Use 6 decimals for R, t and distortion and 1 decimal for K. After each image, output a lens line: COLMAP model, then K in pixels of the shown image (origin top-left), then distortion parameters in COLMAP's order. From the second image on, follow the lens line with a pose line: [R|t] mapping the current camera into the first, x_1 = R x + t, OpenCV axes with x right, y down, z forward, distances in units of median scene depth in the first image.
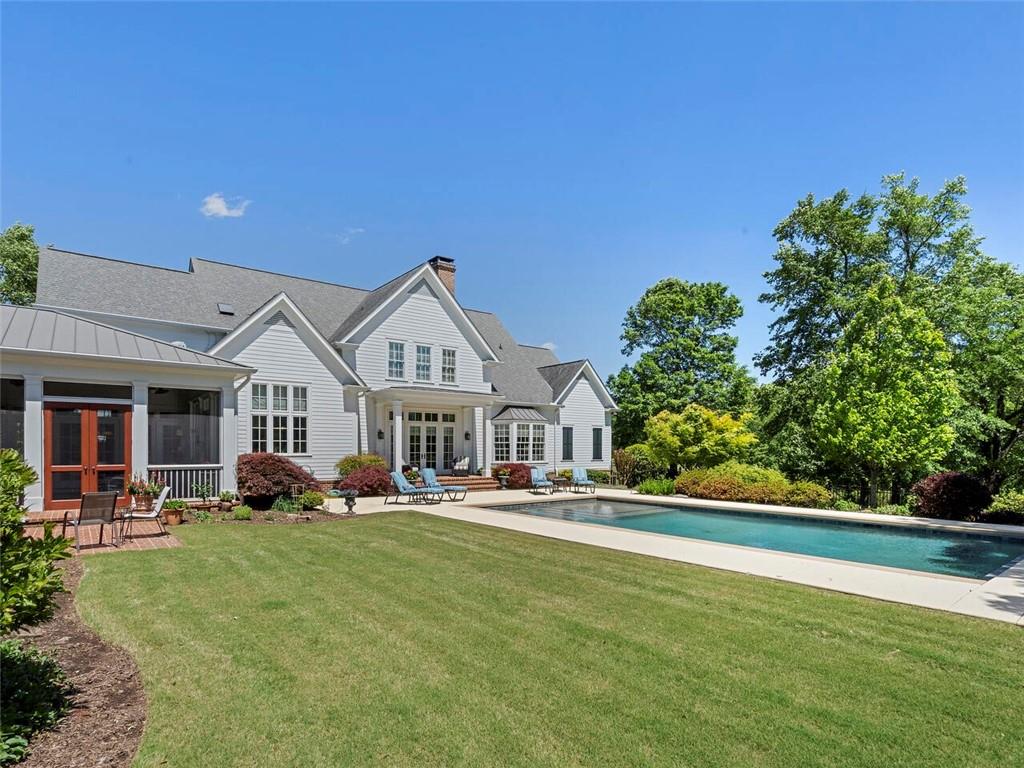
lens RADIAL K [[529.0, 0, 511.1], [0, 529.0, 452.0], [0, 0, 1]] dist [-0.046853, 0.000095]
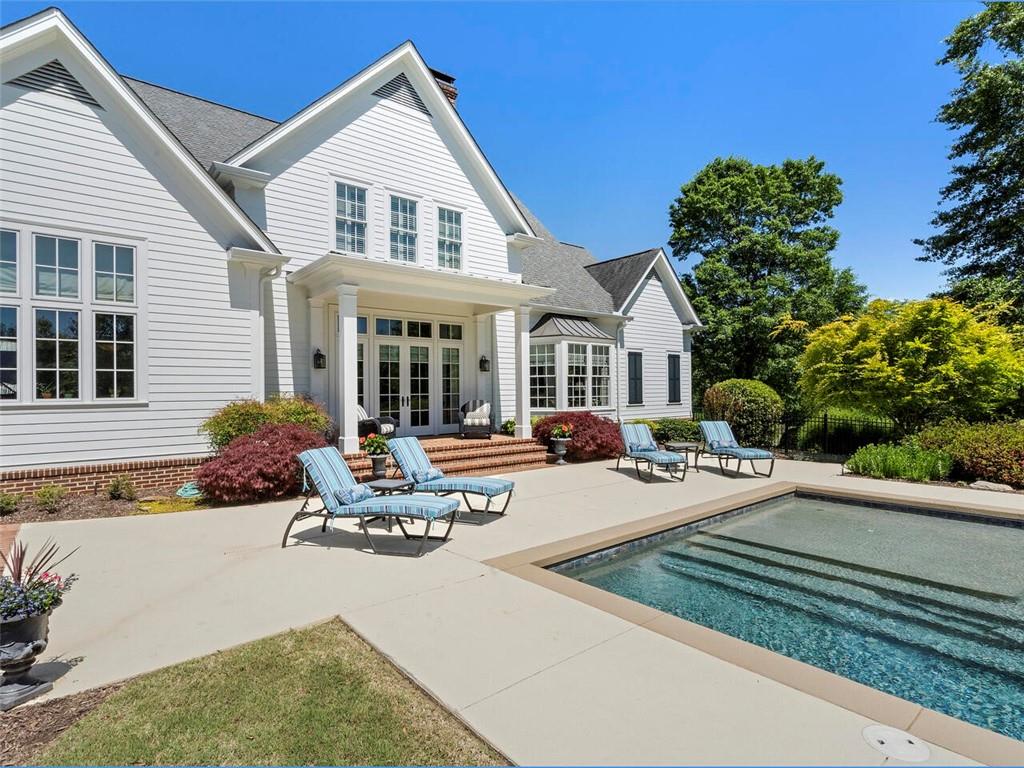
lens RADIAL K [[534.1, 0, 512.0], [0, 534.1, 384.0], [0, 0, 1]] dist [-0.001913, 0.000582]
pose [[0.999702, -0.011606, 0.021466, -0.068545], [0.012036, 0.999728, -0.020000, 0.002466], [-0.021228, 0.020252, 0.999570, 0.451666]]
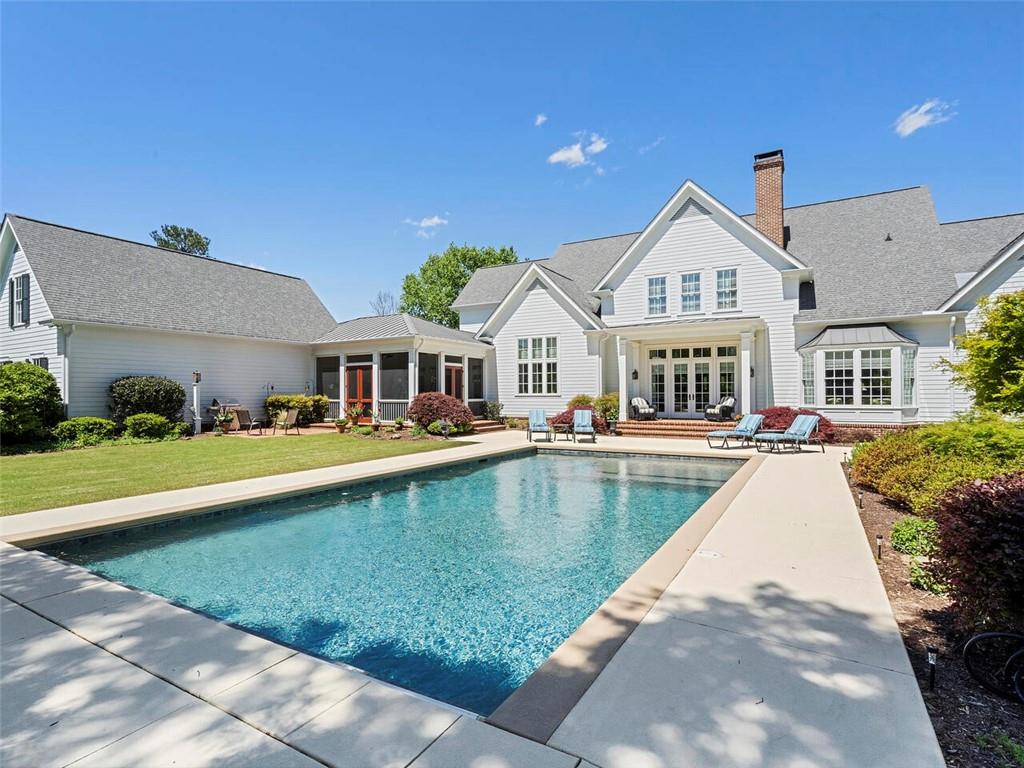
lens RADIAL K [[534.1, 0, 512.0], [0, 534.1, 384.0], [0, 0, 1]] dist [-0.001913, 0.000582]
pose [[0.366436, -0.018523, -0.930259, 0.559171], [-0.000818, 0.999795, -0.020230, 0.004379], [0.930443, 0.008173, 0.366346, 0.388627]]
